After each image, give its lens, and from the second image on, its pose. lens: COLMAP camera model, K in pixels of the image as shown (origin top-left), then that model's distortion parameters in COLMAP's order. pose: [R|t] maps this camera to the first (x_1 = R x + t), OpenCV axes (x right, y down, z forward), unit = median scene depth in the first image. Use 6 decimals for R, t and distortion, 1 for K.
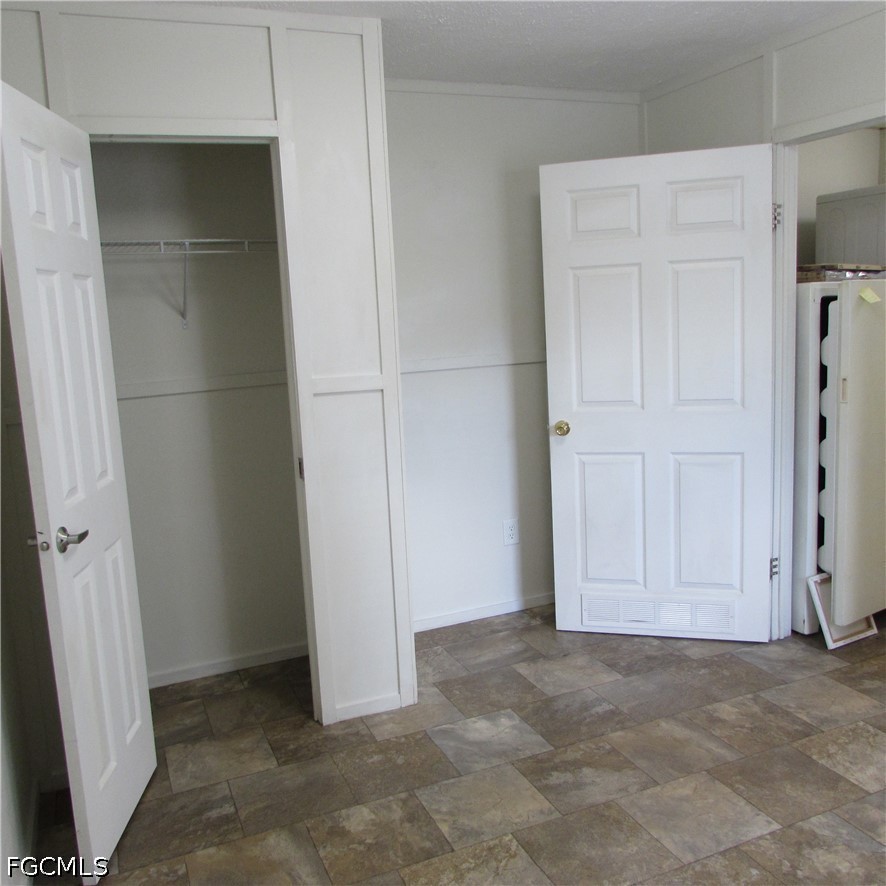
lens RADIAL K [[836.5, 0, 452.9], [0, 836.5, 435.8], [0, 0, 1]] dist [-0.036425, 0.020385]
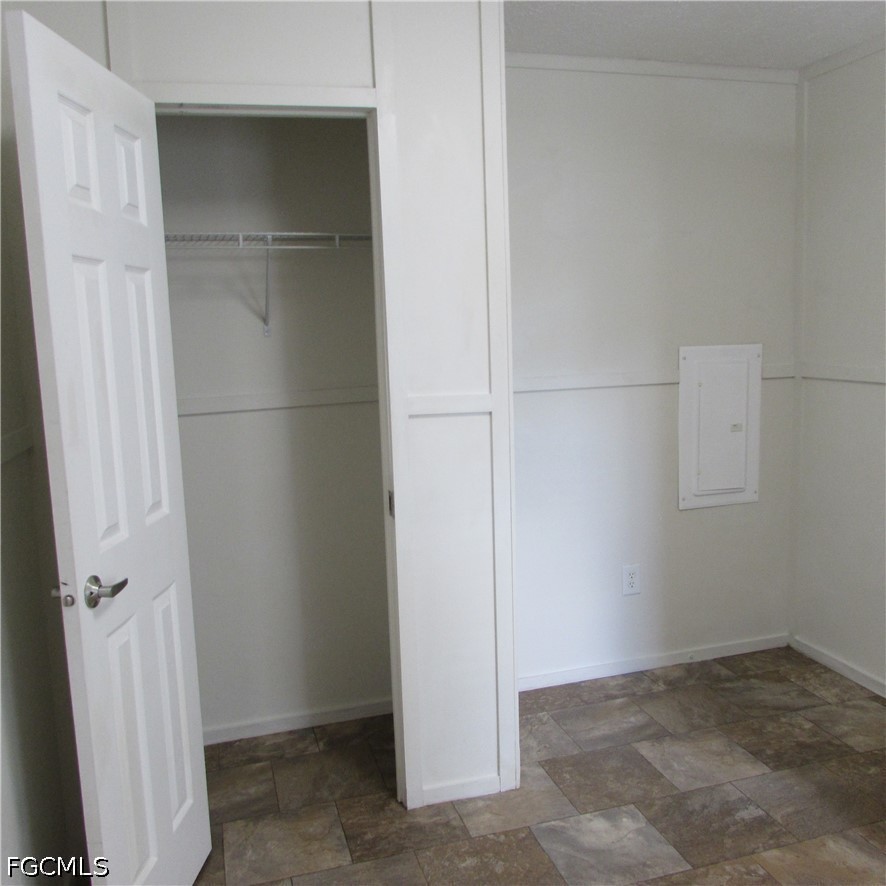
lens RADIAL K [[836.5, 0, 452.9], [0, 836.5, 435.8], [0, 0, 1]] dist [-0.036425, 0.020385]
pose [[0.993067, 0.029221, -0.113859, -0.025851], [-0.031550, 0.999327, -0.018705, -0.015045], [0.113236, 0.022168, 0.993321, 0.165039]]
